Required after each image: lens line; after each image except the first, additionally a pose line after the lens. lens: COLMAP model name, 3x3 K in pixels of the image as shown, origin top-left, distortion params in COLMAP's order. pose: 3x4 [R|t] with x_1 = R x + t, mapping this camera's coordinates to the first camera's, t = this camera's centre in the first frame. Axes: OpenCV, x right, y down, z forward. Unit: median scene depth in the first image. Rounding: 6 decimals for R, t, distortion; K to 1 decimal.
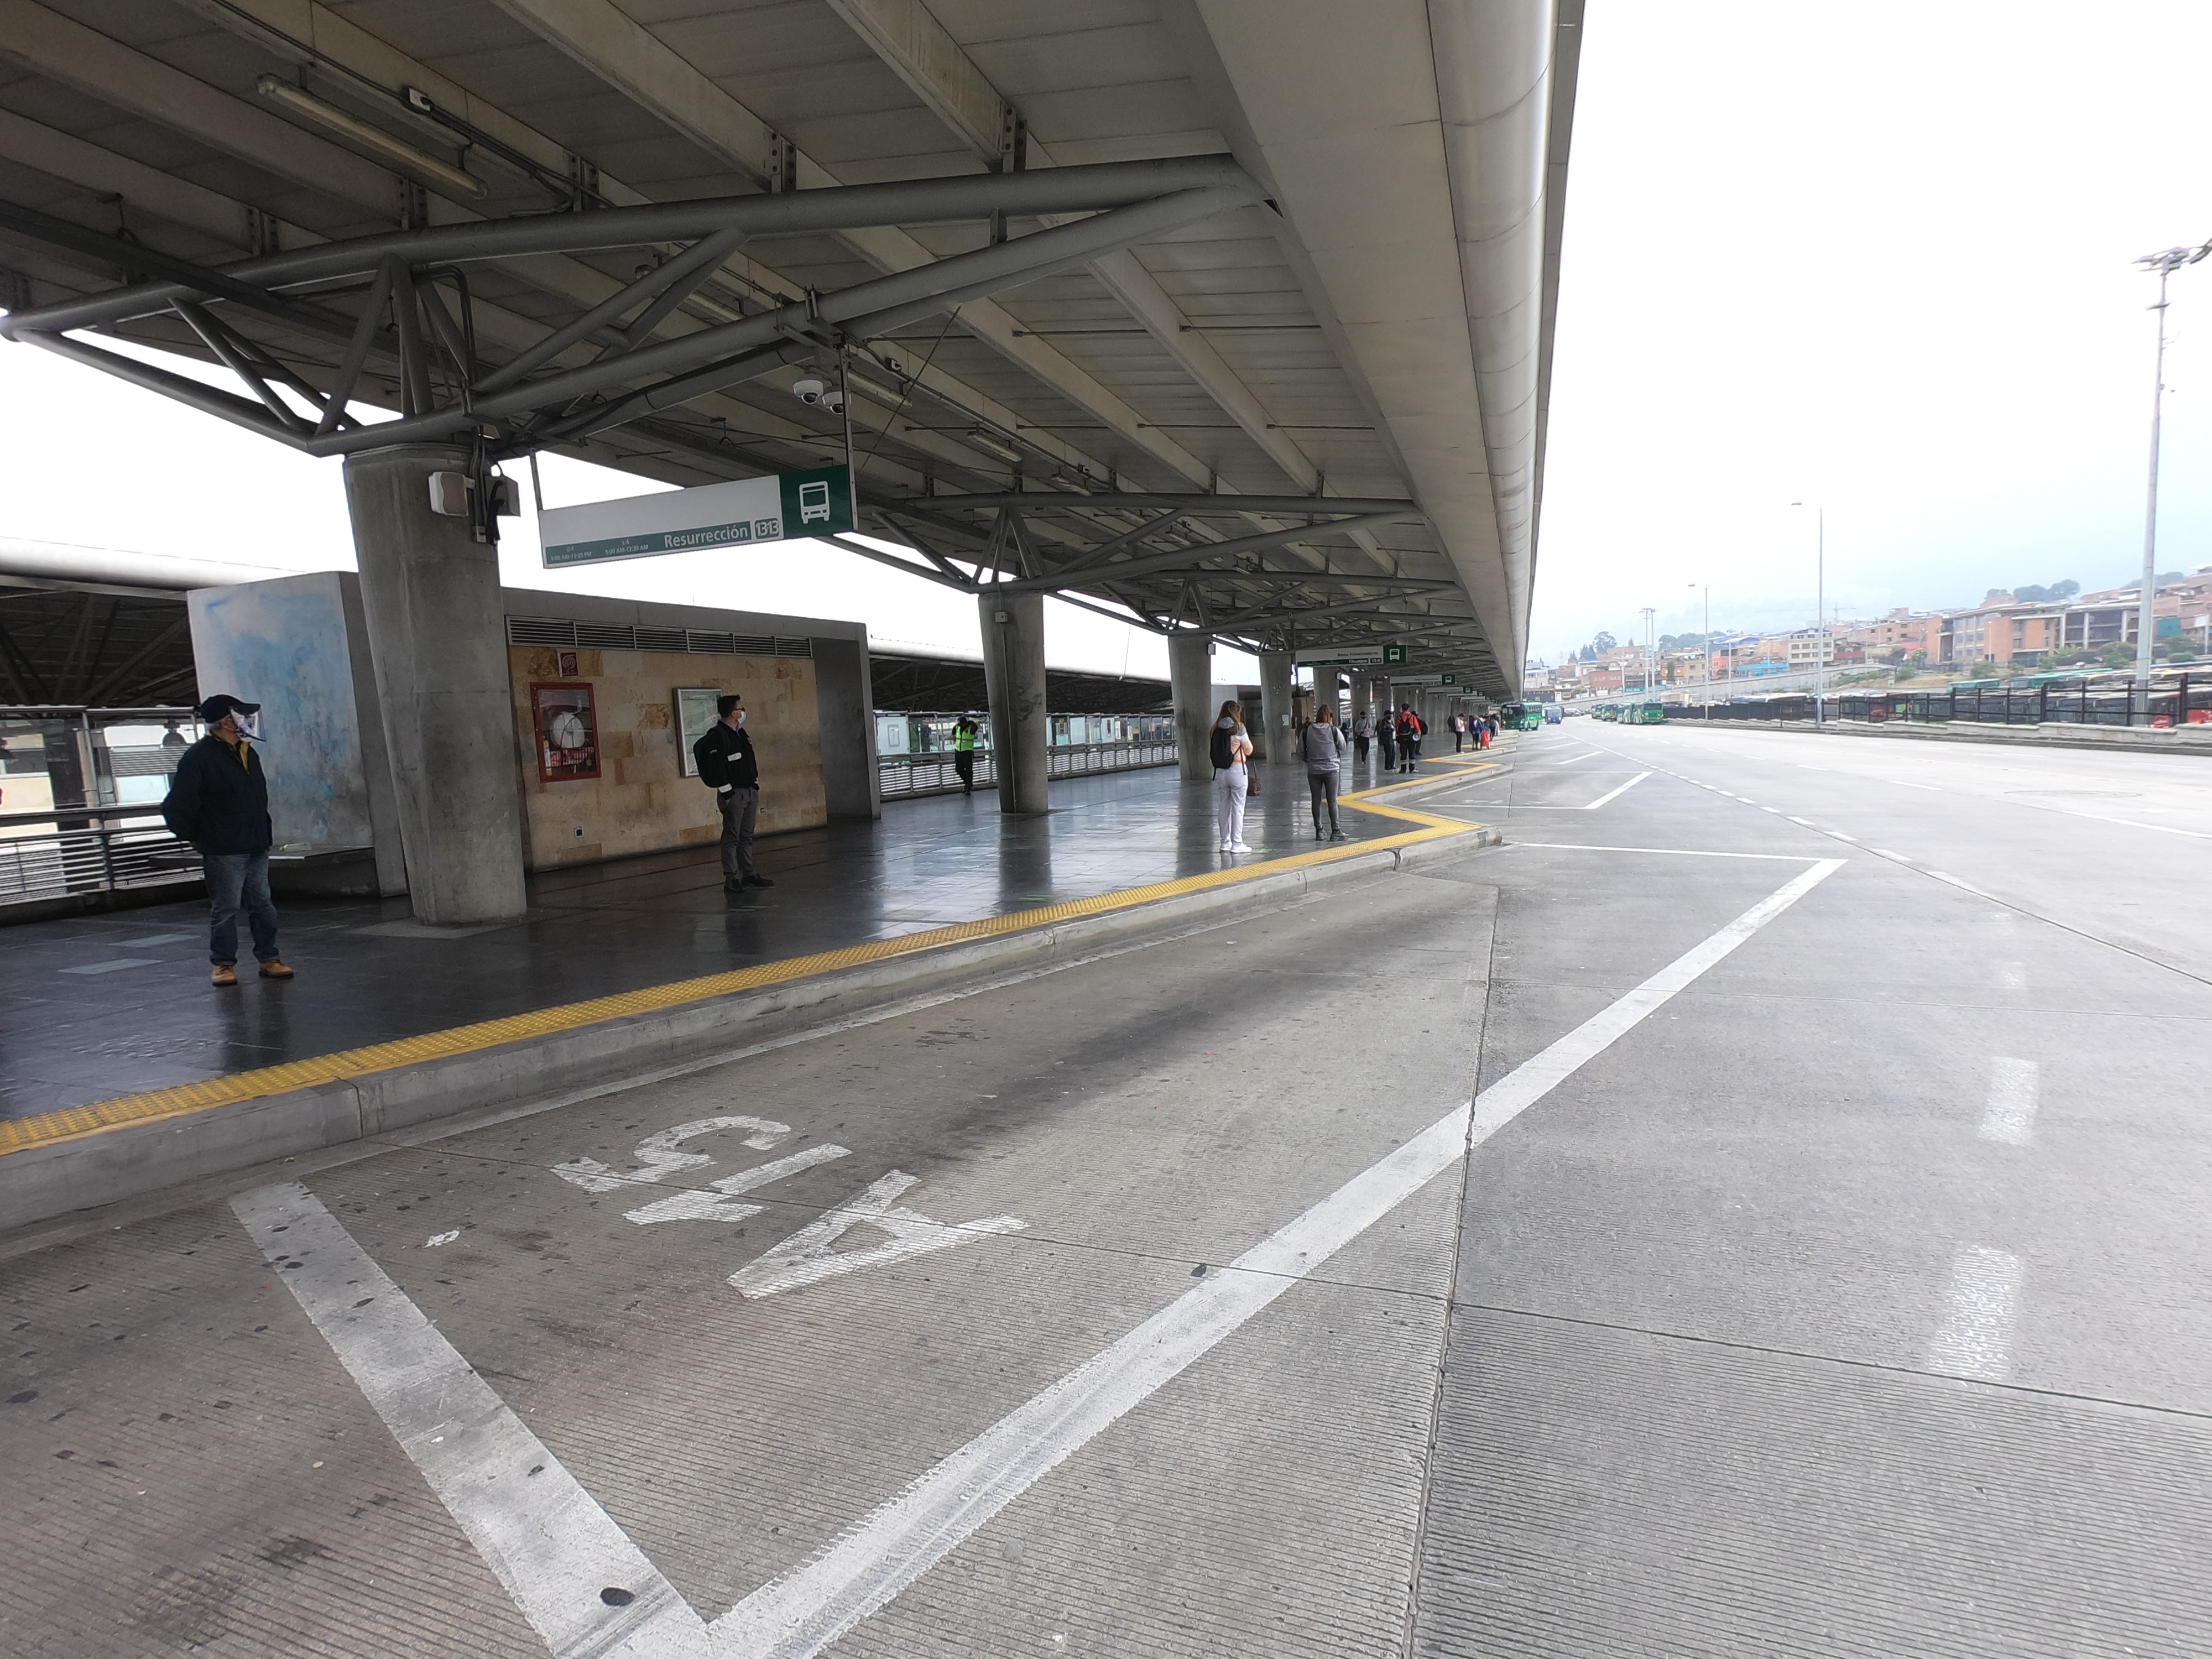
lens RADIAL K [[1095.4, 0, 1106.0], [0, 1095.4, 829.5], [0, 0, 1]] dist [-0.001735, -0.000618]
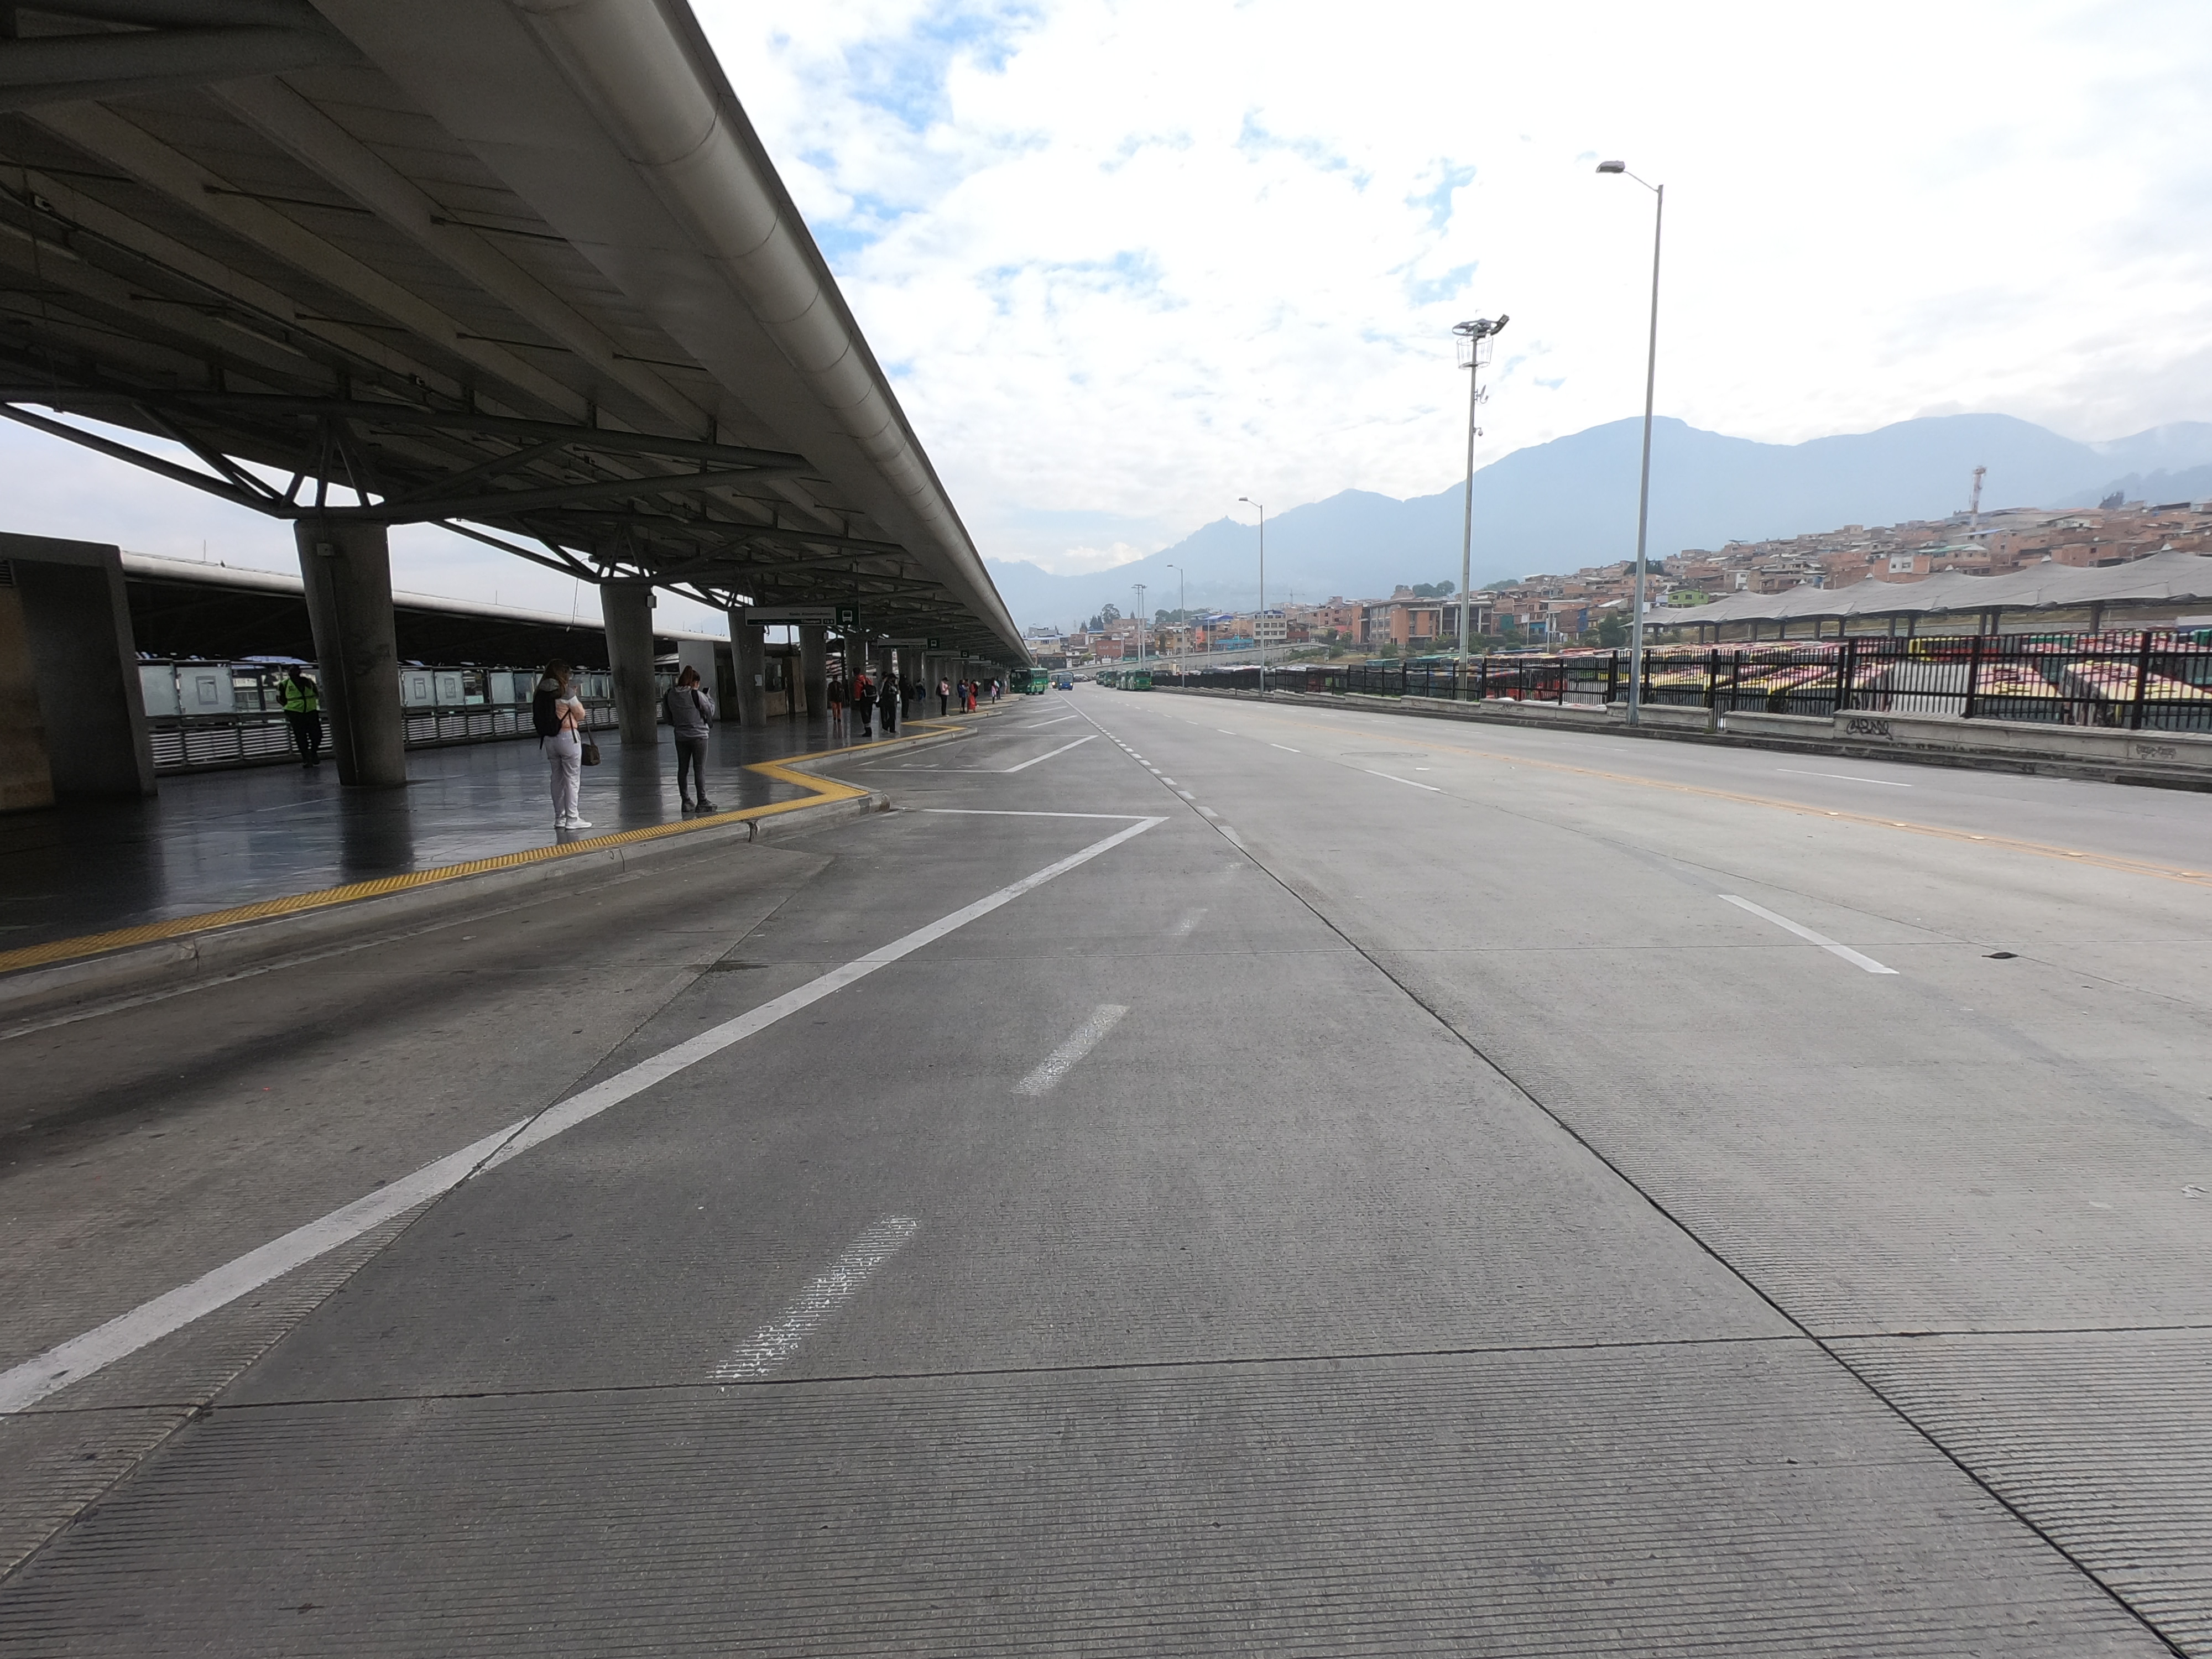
lens RADIAL K [[1095.4, 0, 1106.0], [0, 1095.4, 829.5], [0, 0, 1]] dist [-0.001735, -0.000618]
pose [[0.912455, -0.034064, 0.407756, 0.108315], [0.019556, 0.999020, 0.039697, -0.003985], [-0.408708, -0.028248, 0.912228, -0.002917]]
